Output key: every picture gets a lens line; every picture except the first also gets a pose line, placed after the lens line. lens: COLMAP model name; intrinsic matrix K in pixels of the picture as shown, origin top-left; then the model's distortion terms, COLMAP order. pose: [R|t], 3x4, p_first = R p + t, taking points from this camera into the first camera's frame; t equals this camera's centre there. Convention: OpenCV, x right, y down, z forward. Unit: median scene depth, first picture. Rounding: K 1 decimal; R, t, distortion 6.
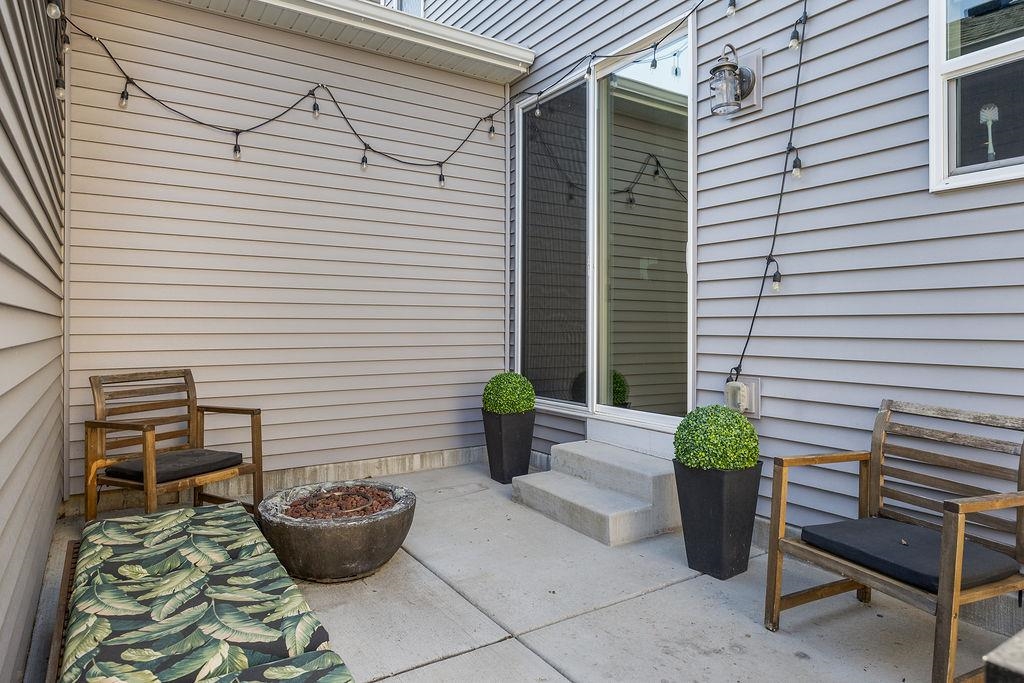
lens RADIAL K [[627.1, 0, 518.2], [0, 627.1, 322.8], [0, 0, 1]] dist [0.000291, -0.000297]
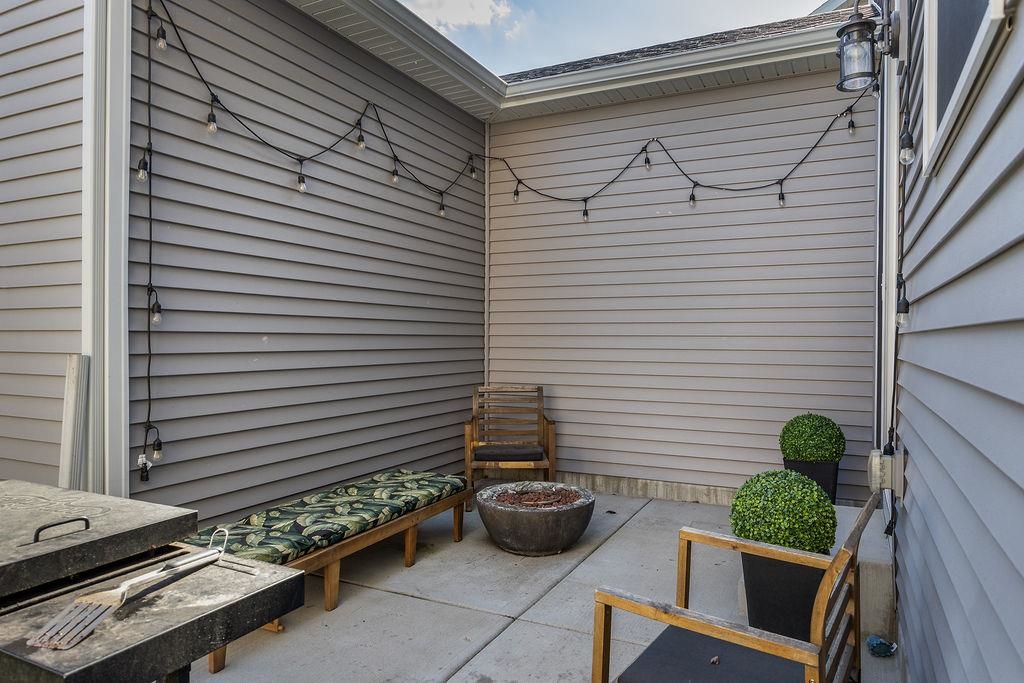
lens RADIAL K [[679.3, 0, 512.0], [0, 679.3, 344.1], [0, 0, 1]] dist [-0.000771, -0.000351]
pose [[0.502689, 0.006979, -0.864439, 0.652431], [-0.002243, 0.999975, 0.006768, -0.025017], [0.864465, -0.001463, 0.502692, 0.191831]]
